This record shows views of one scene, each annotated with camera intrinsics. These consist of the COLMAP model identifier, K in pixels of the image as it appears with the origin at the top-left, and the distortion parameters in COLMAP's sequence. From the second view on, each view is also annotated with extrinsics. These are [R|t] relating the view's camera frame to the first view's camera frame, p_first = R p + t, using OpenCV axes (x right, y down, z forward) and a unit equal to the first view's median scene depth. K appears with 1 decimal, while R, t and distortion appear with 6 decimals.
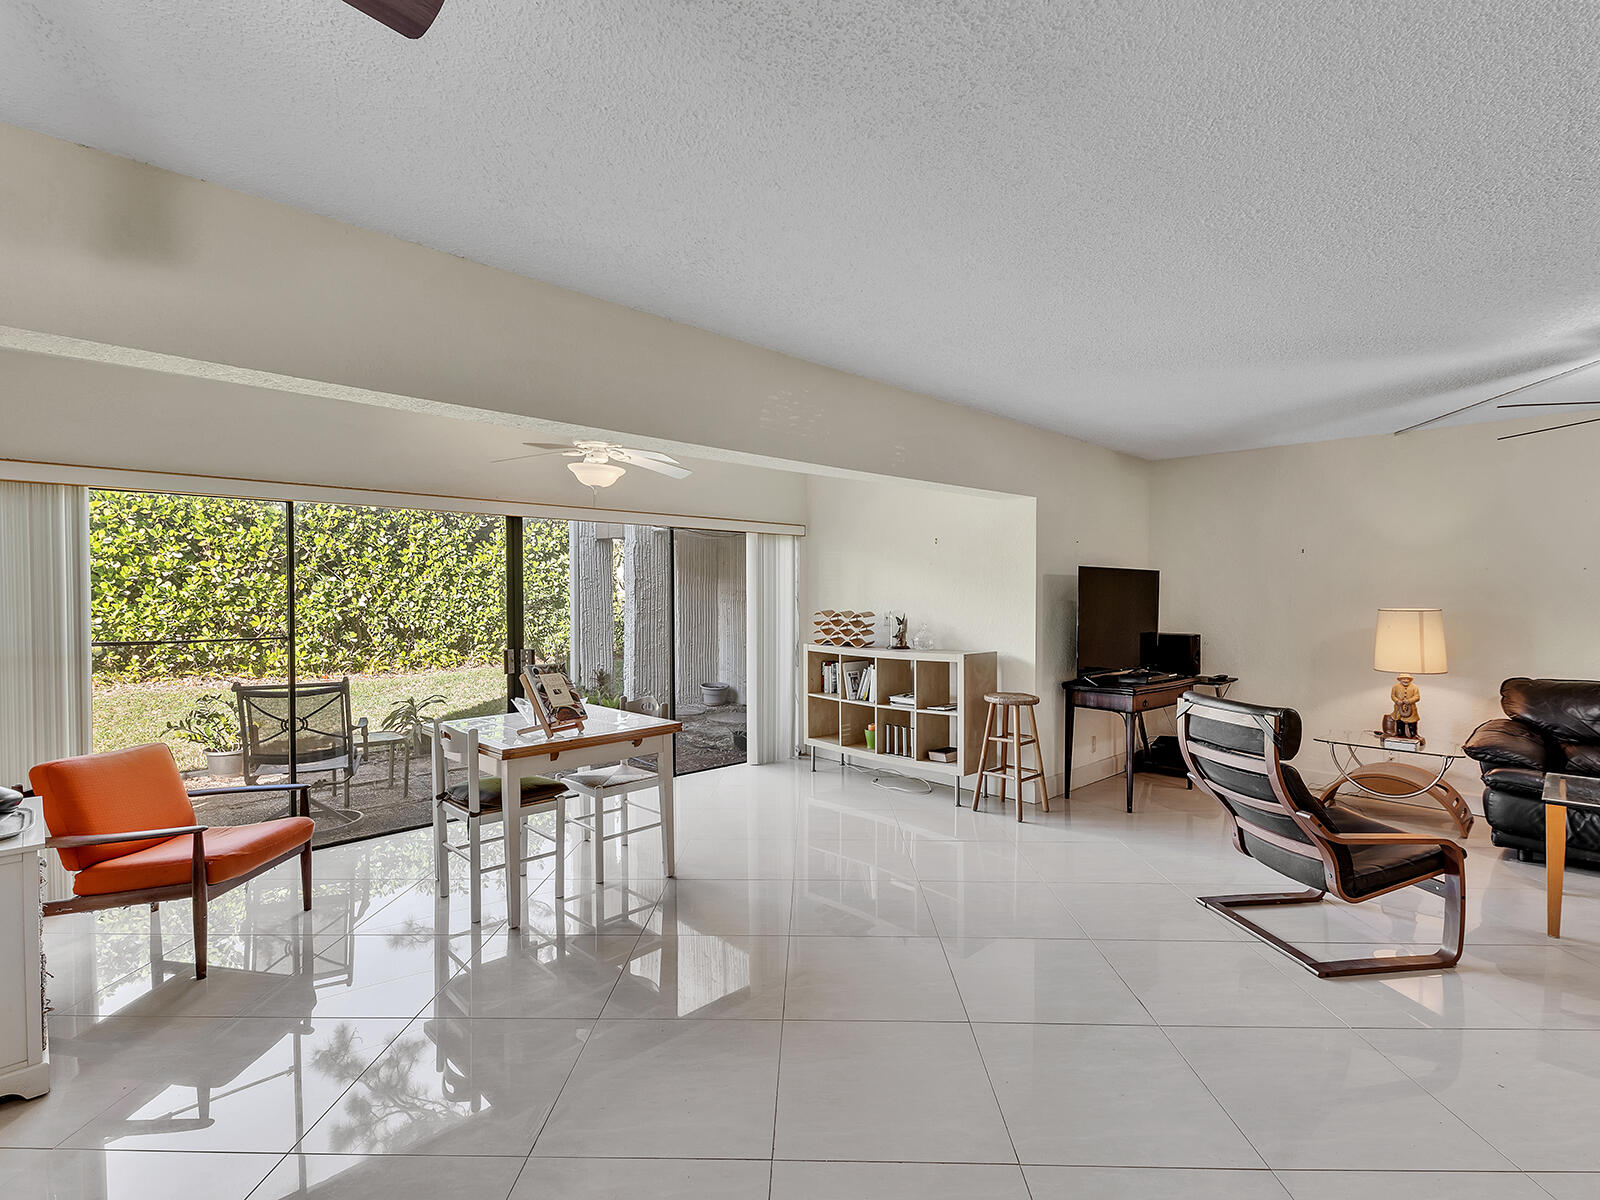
lens RADIAL K [[755.4, 0, 801.2], [0, 755.4, 597.3], [0, 0, 1]] dist [0.010703, -0.003593]
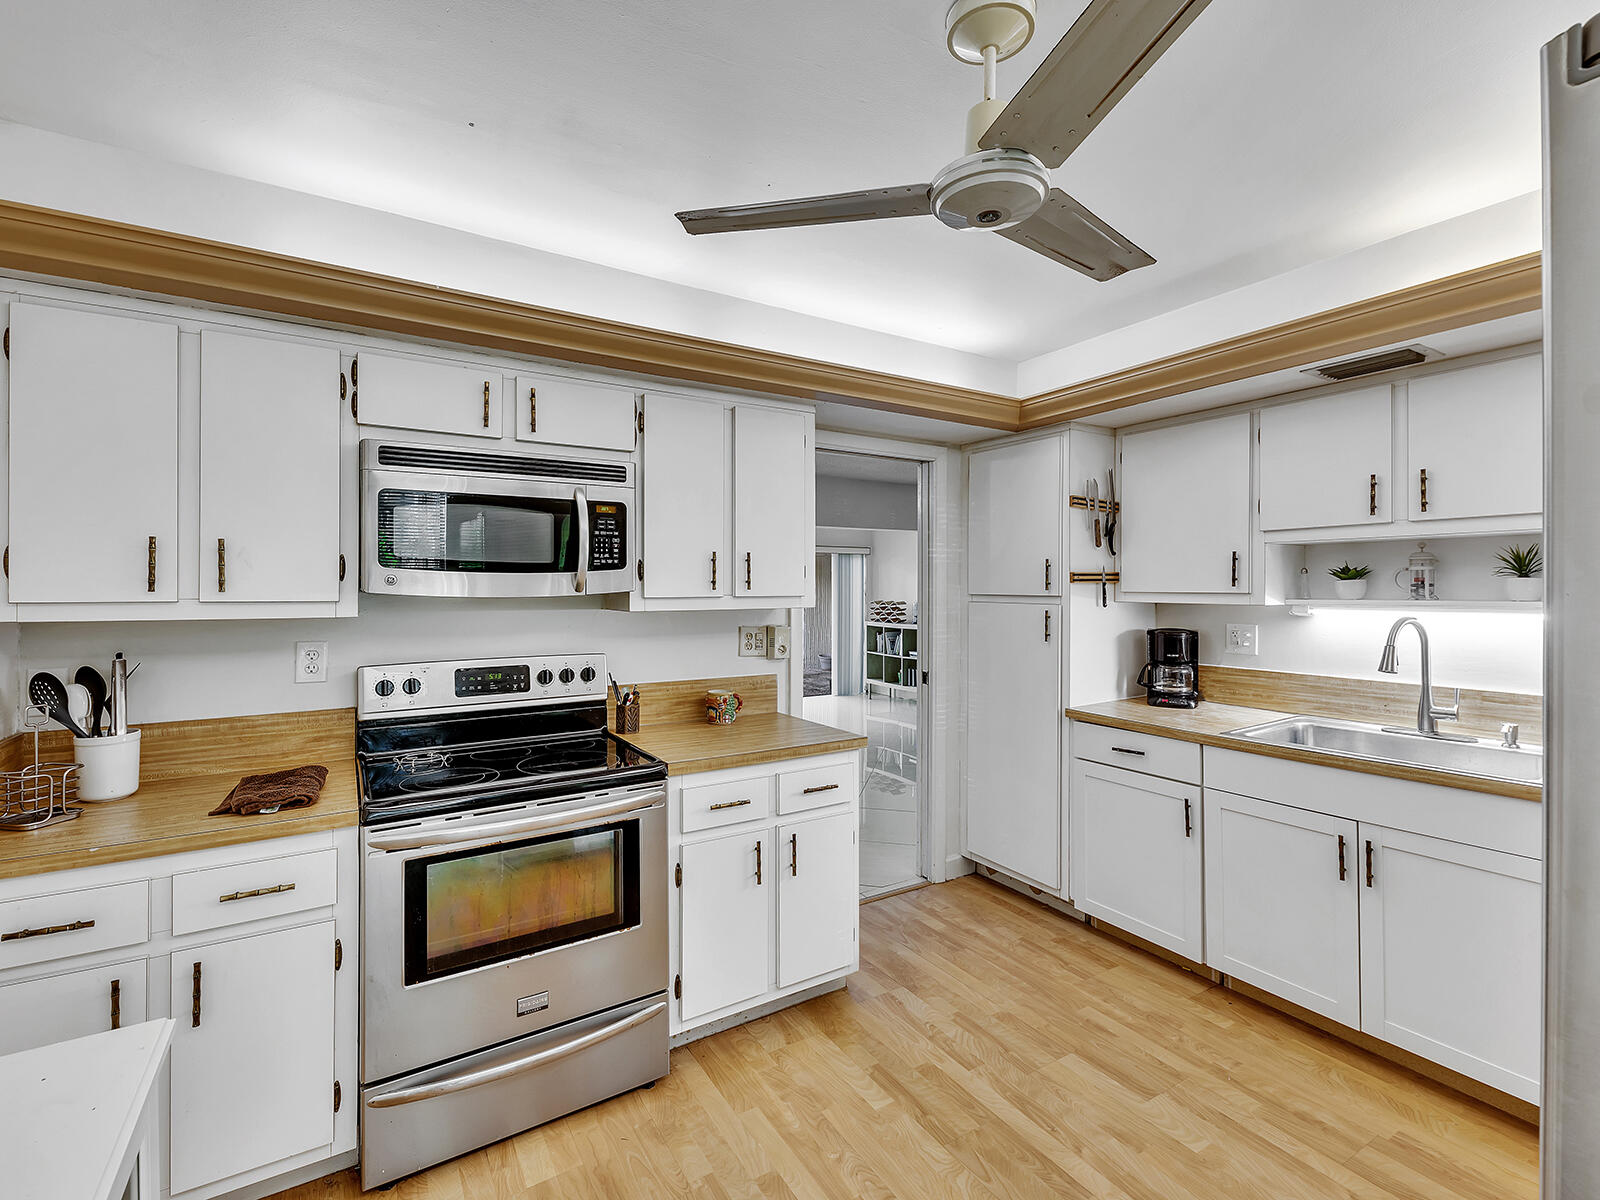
lens RADIAL K [[735.3, 0, 792.9], [0, 735.3, 594.2], [0, 0, 1]] dist [0.007507, -0.004413]
pose [[0.976859, -0.002861, -0.213863, 0.115763], [0.002277, 0.999993, -0.002980, 0.004255], [0.213870, 0.002424, 0.976859, -0.355984]]
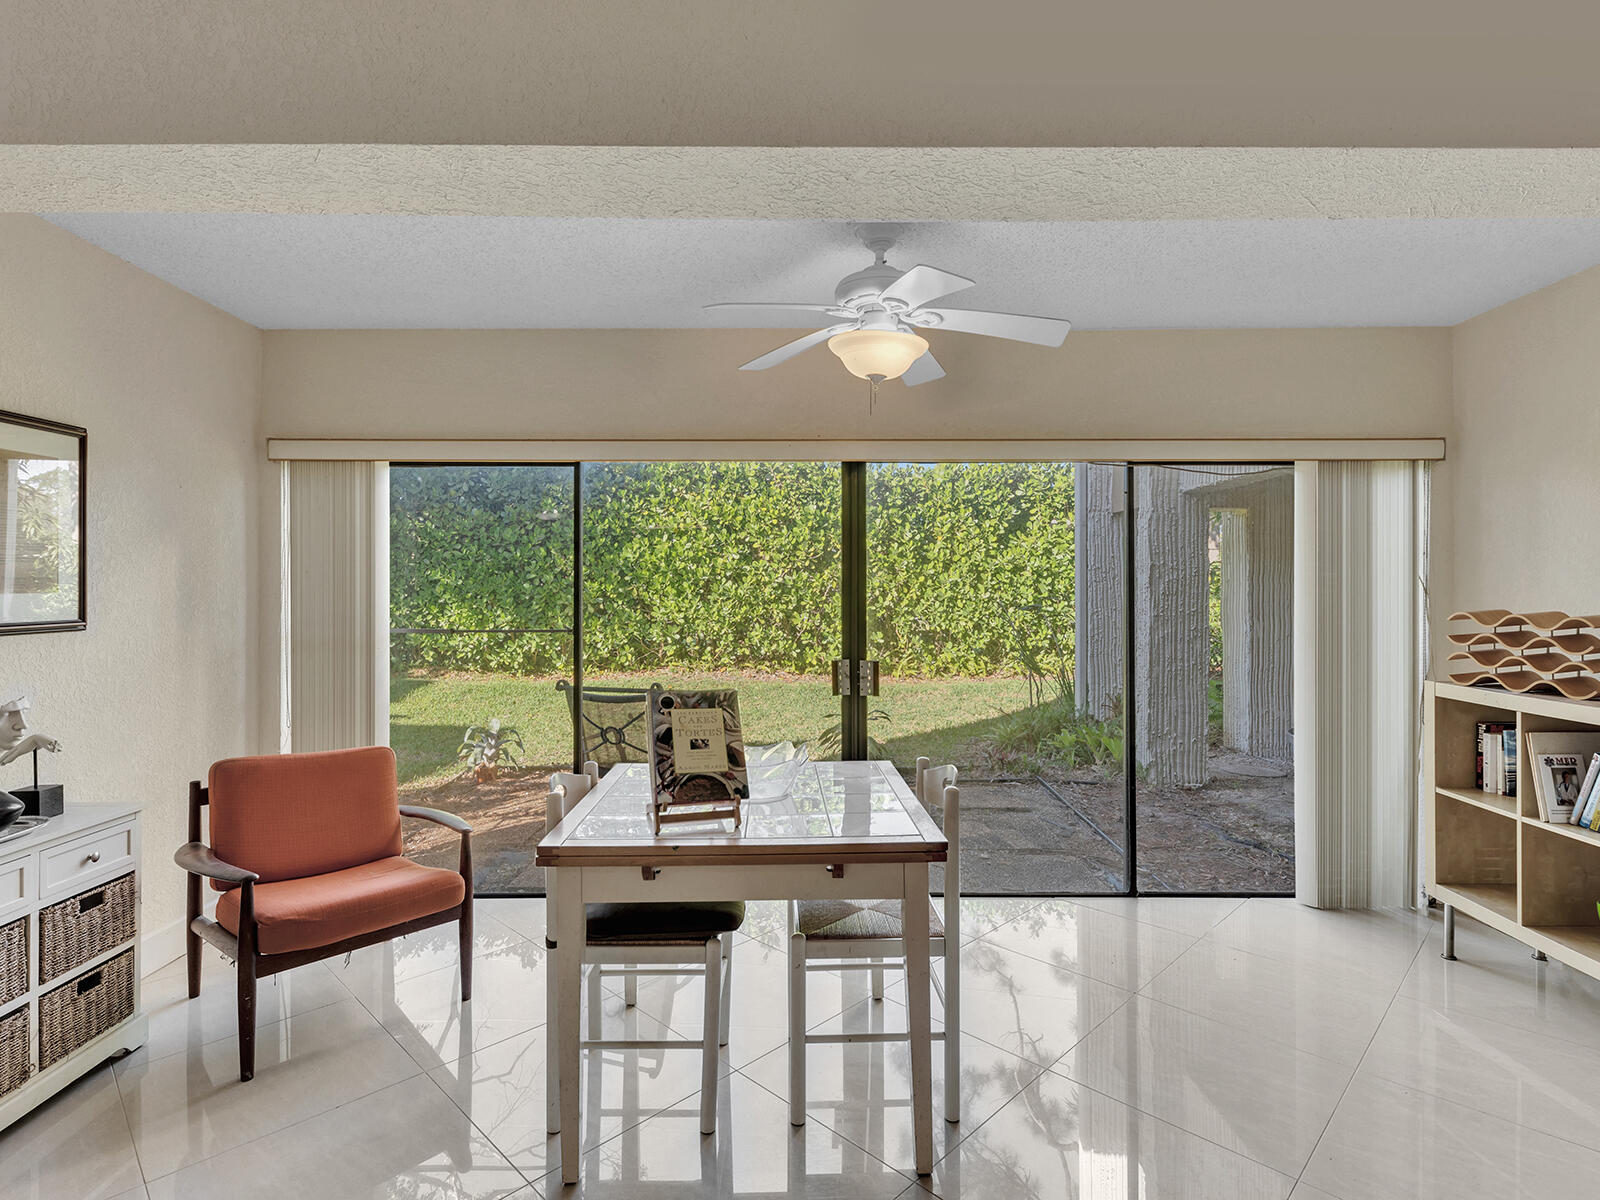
lens RADIAL K [[806.5, 0, 800.0], [0, 806.5, 593.1], [0, 0, 1]] dist [0.002976, -0.004107]
pose [[0.723809, -0.003688, -0.689990, 0.041080], [-0.005047, 0.999931, -0.010639, 0.008424], [0.689982, 0.011183, 0.723740, 0.218497]]
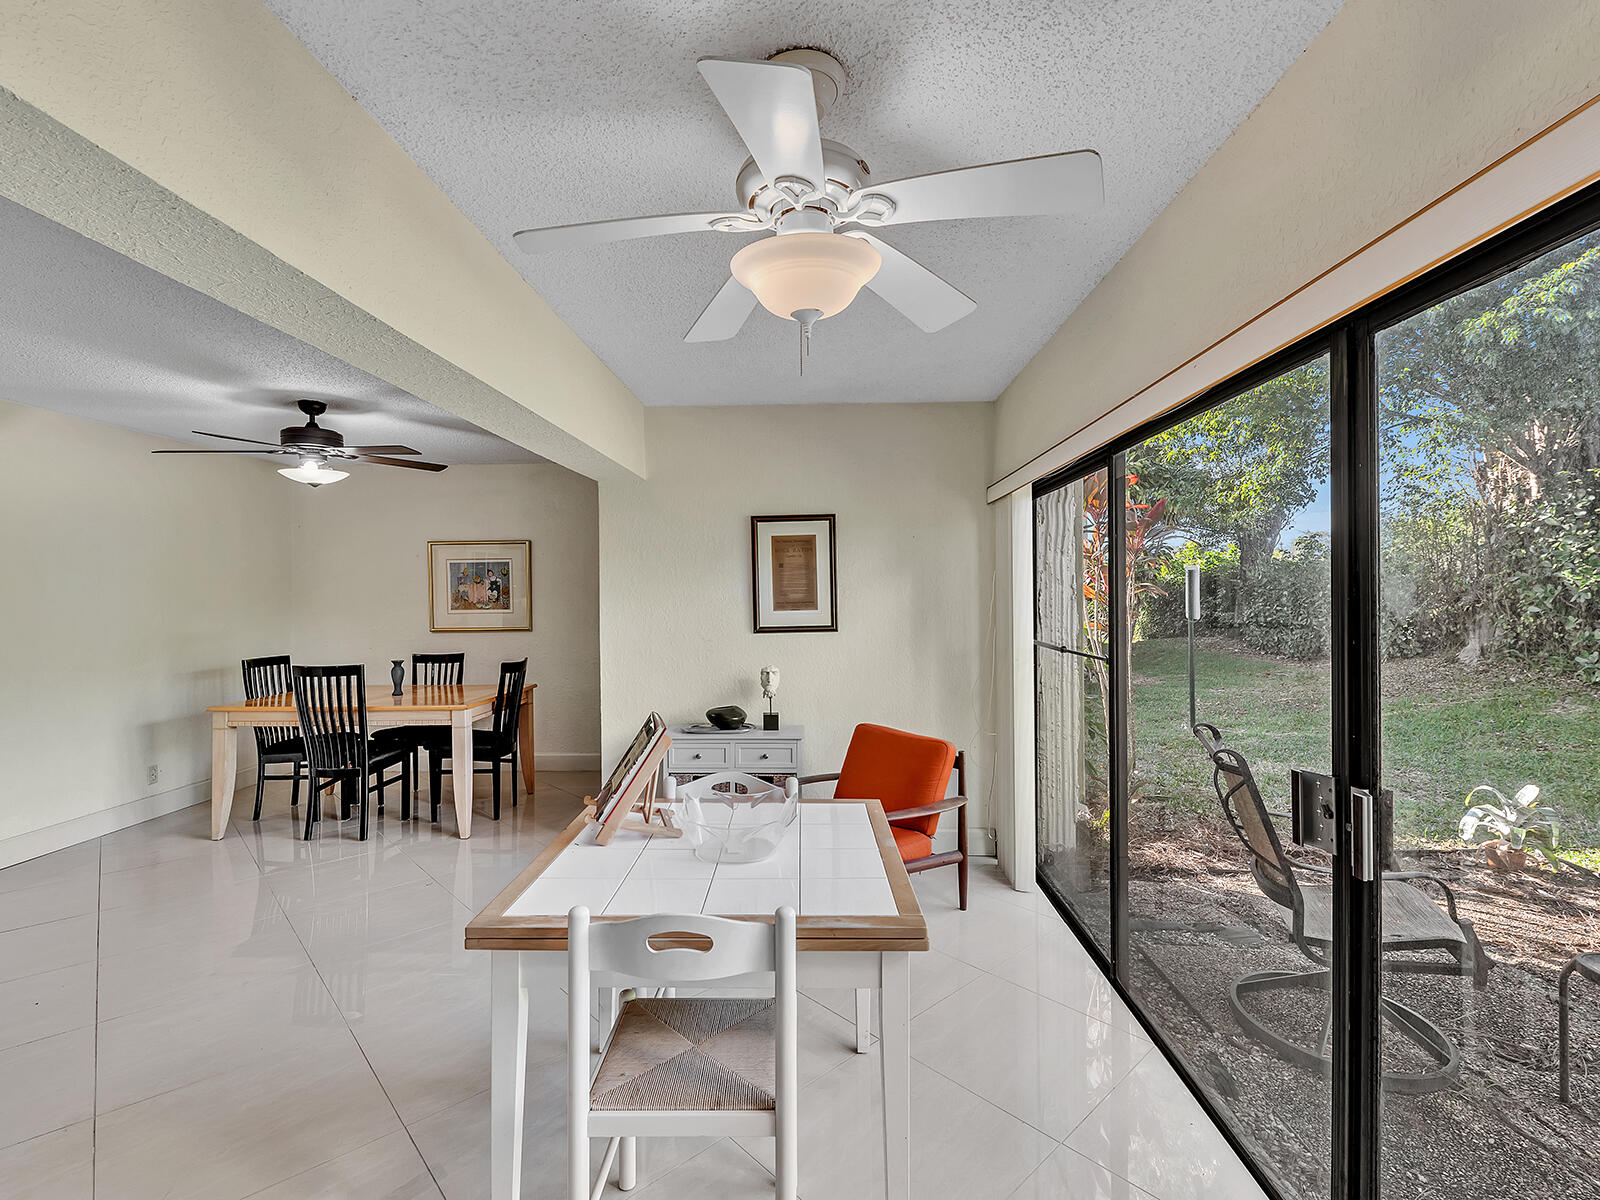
lens RADIAL K [[735.3, 0, 796.1], [0, 735.3, 594.5], [0, 0, 1]] dist [0.007507, -0.004413]
pose [[-0.720438, 0.004128, -0.693507, -0.005197], [-0.000606, 0.999978, 0.006582, -0.004342], [0.693519, 0.005163, -0.720420, 0.519616]]
